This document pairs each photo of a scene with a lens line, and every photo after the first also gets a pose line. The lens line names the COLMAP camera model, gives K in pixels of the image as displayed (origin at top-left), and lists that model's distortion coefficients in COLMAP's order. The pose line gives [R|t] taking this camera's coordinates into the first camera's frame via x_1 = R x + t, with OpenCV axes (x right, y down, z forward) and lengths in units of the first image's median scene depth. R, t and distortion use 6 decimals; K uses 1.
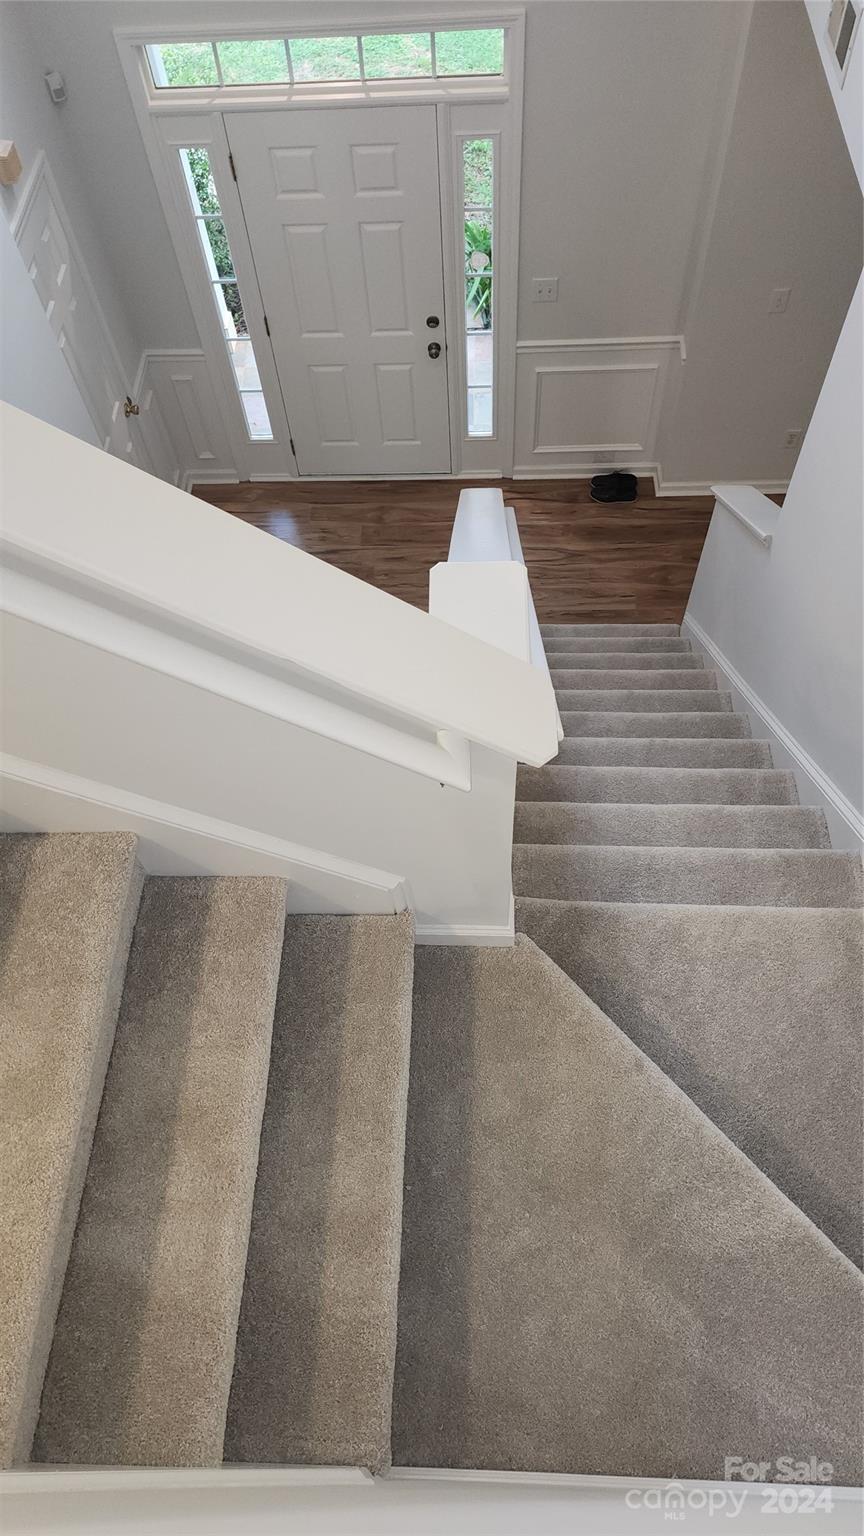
lens RADIAL K [[1015.3, 0, 419.9], [0, 1015.3, 775.6], [0, 0, 1]] dist [0.013694, -0.004492]
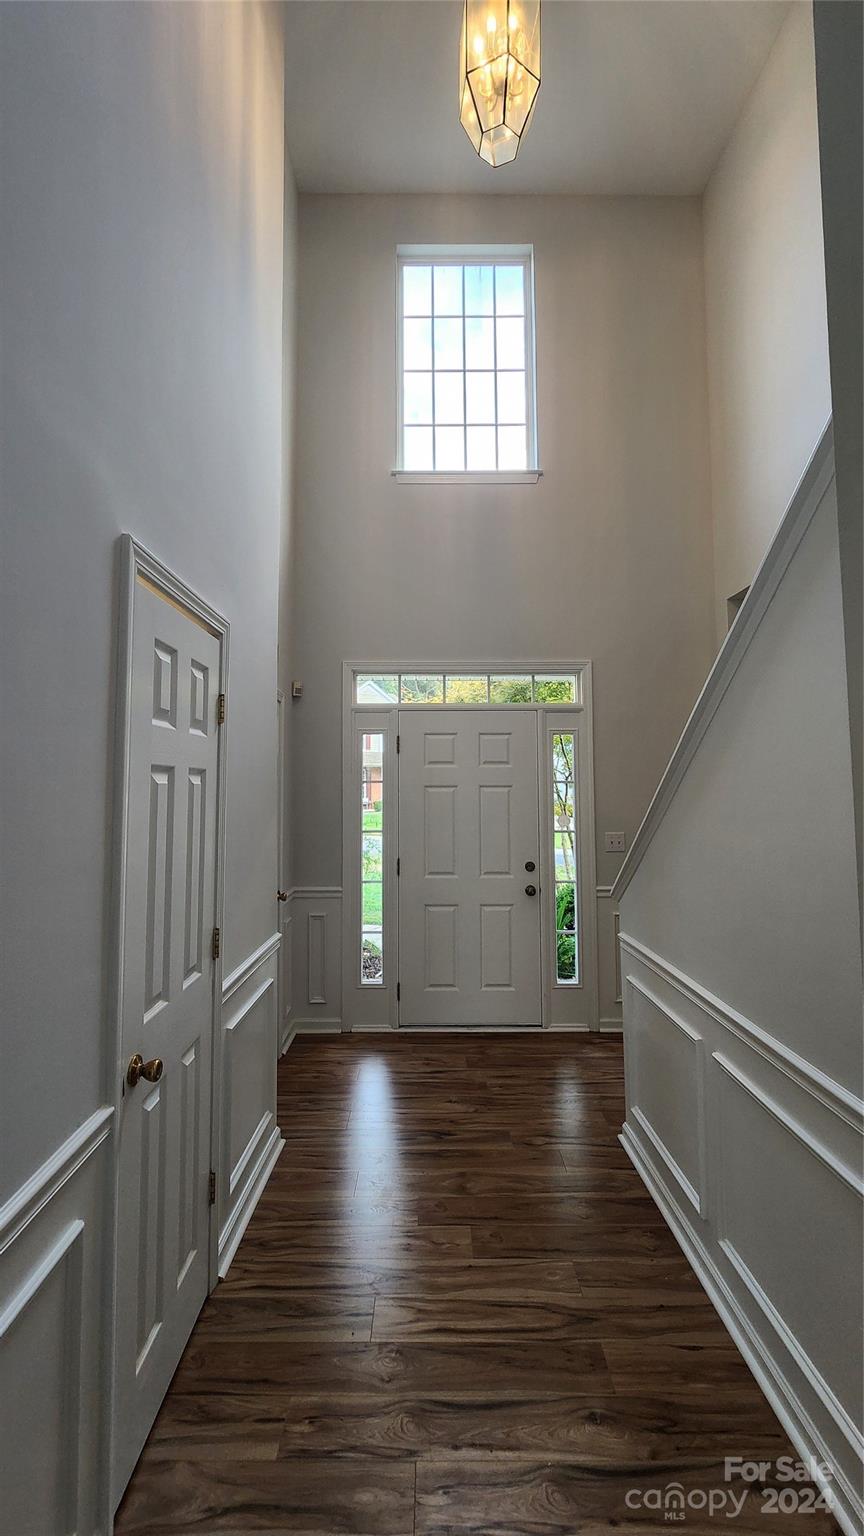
lens RADIAL K [[621.0, 0, 426.7], [0, 621.0, 761.1], [0, 0, 1]] dist [0.001432, -0.000487]
pose [[0.997979, 0.055821, 0.030351, -0.144934], [0.001757, 0.453241, -0.891386, 0.185180], [-0.063514, 0.889638, 0.452227, 0.526743]]
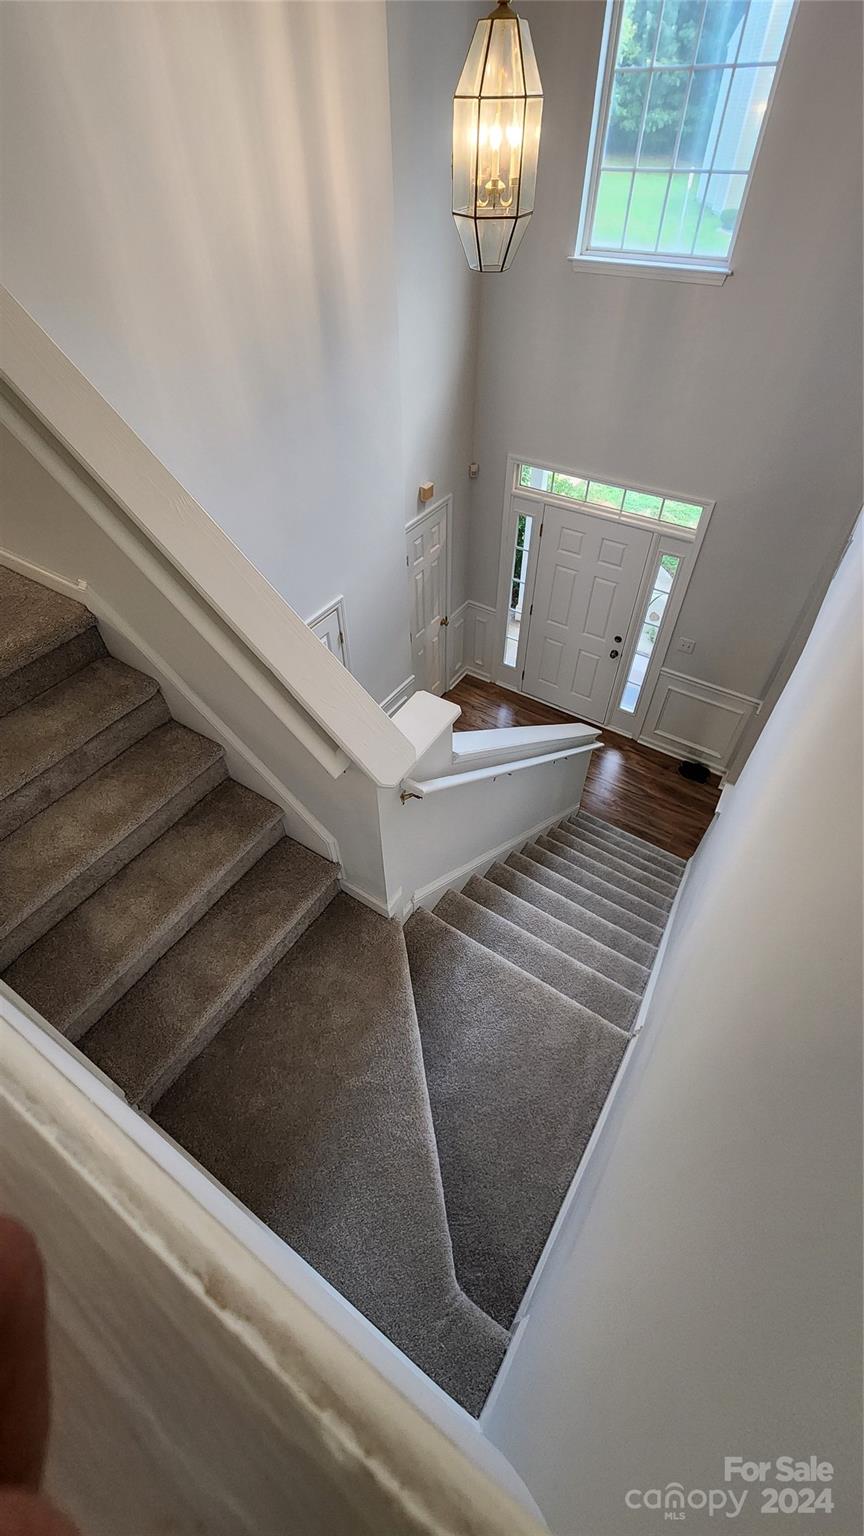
lens RADIAL K [[621.0, 0, 427.3], [0, 621.0, 745.3], [0, 0, 1]] dist [0.001432, -0.000487]
pose [[0.853929, 0.405705, -0.325896, 0.150925], [-0.466811, 0.873966, -0.135170, 0.009430], [0.229983, 0.267558, 0.935693, -0.022629]]
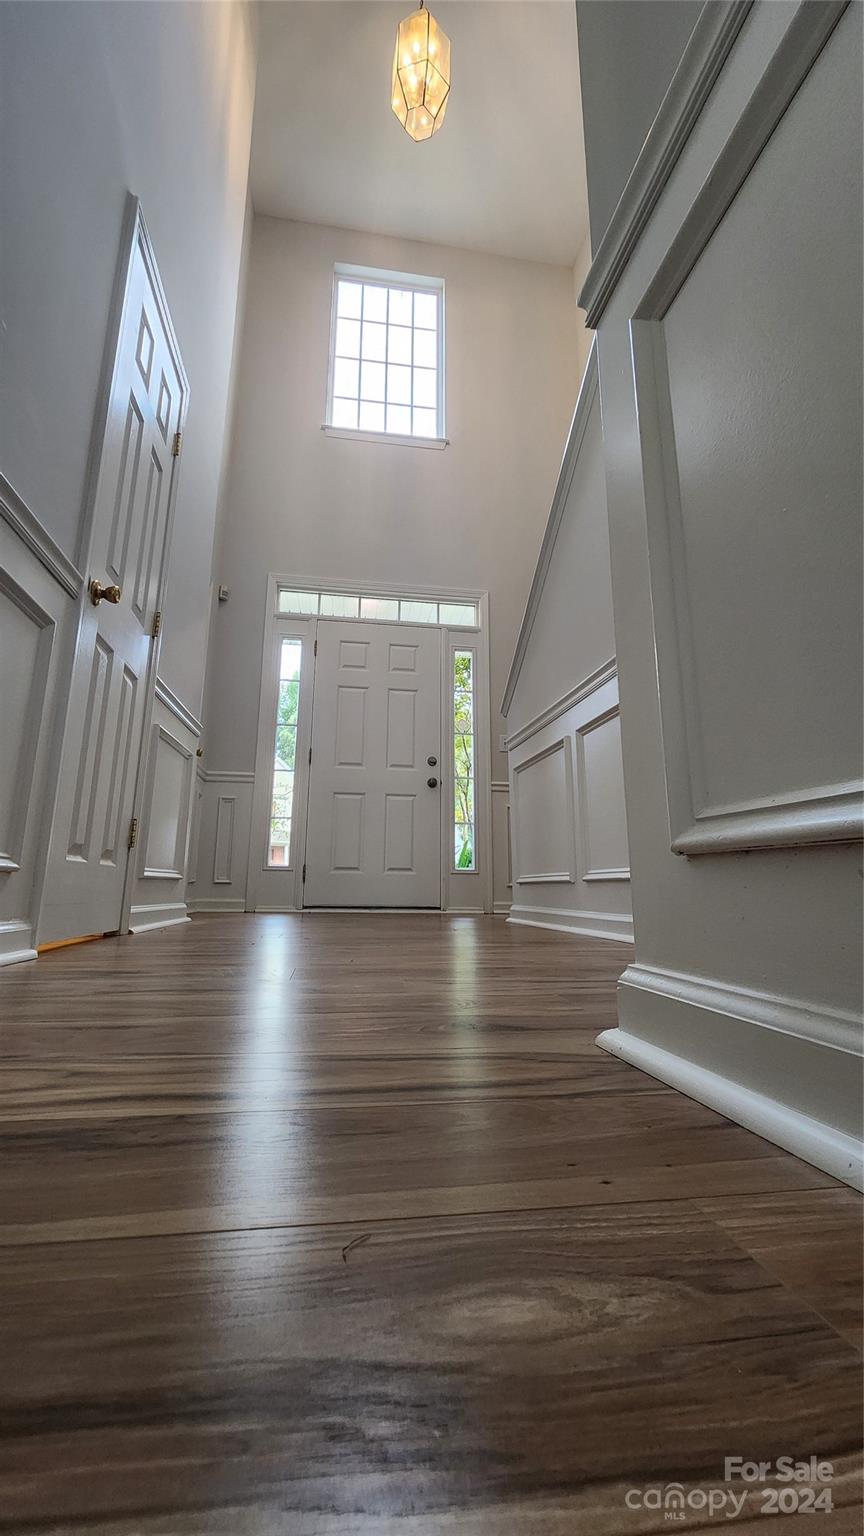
lens RADIAL K [[621.0, 0, 420.2], [0, 621.0, 759.8], [0, 0, 1]] dist [0.001432, -0.000487]
pose [[0.982388, 0.105062, 0.154520, -0.132831], [0.115643, 0.307699, -0.944430, 0.349566], [-0.146769, 0.945666, 0.290130, 0.737628]]
